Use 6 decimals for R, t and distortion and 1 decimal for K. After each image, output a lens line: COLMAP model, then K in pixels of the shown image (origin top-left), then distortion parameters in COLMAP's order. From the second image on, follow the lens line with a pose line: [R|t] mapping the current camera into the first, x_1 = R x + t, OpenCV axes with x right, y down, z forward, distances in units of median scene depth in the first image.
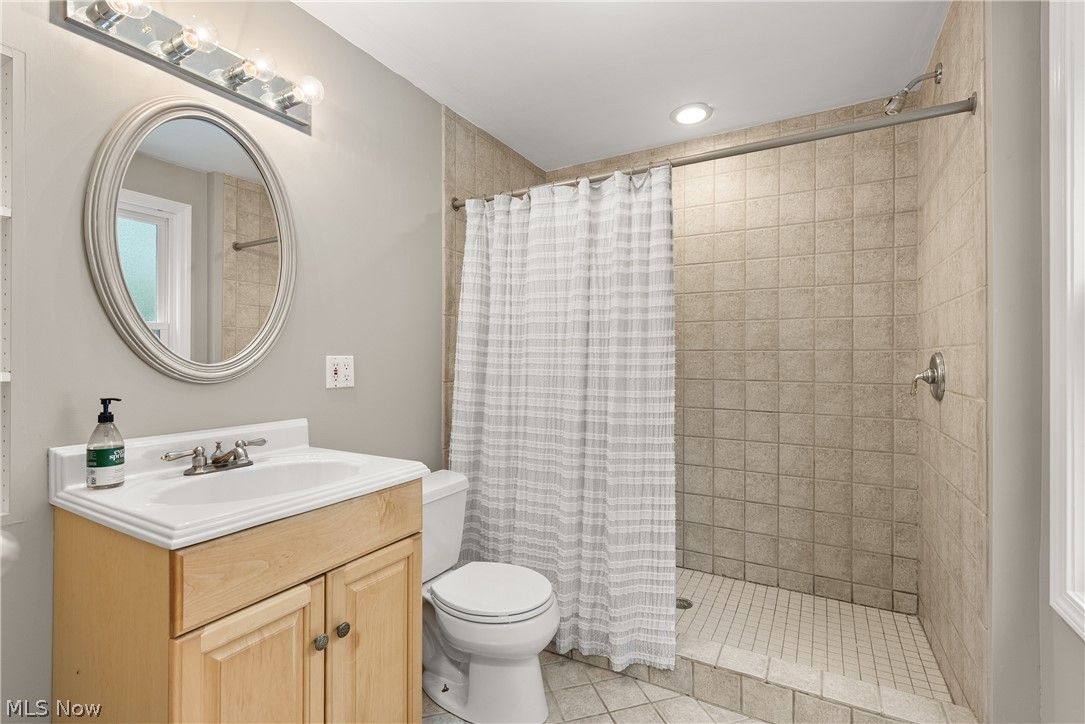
lens RADIAL K [[483.3, 0, 546.0], [0, 483.3, 365.3], [0, 0, 1]] dist [0.000540, -0.000443]
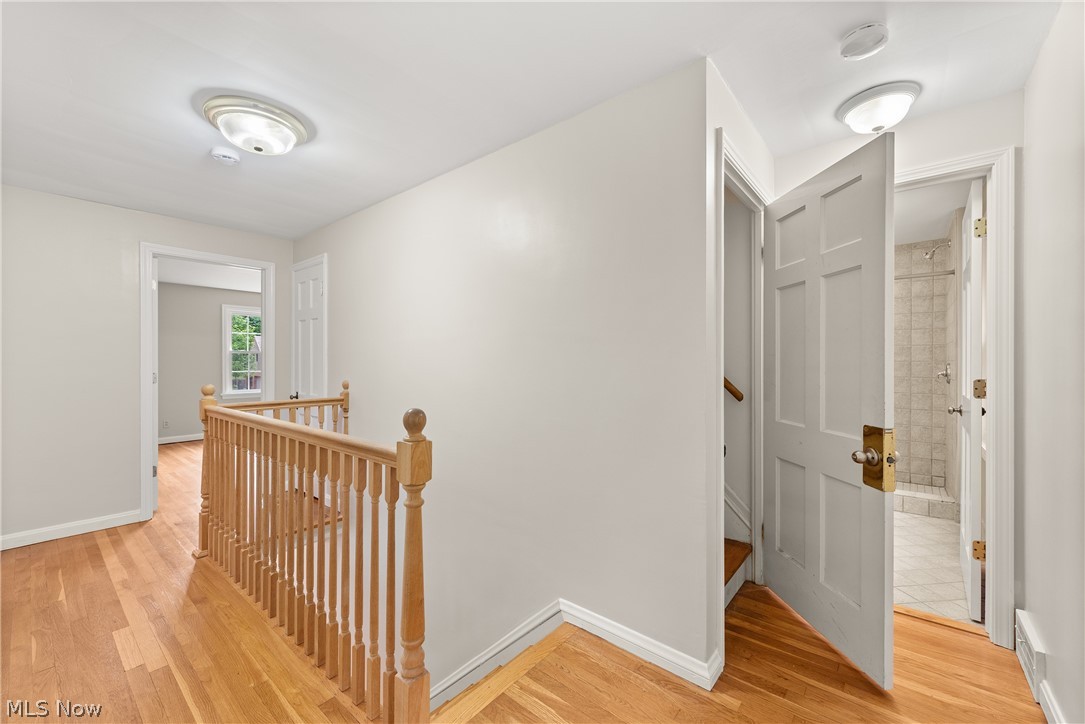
lens RADIAL K [[433.3, 0, 540.7], [0, 433.3, 364.6], [0, 0, 1]] dist [0.009518, -0.004550]
pose [[0.982601, 0.005032, -0.185659, -0.599554], [-0.005812, 0.999976, -0.003658, -0.001597], [0.185636, 0.004673, 0.982607, -1.168334]]
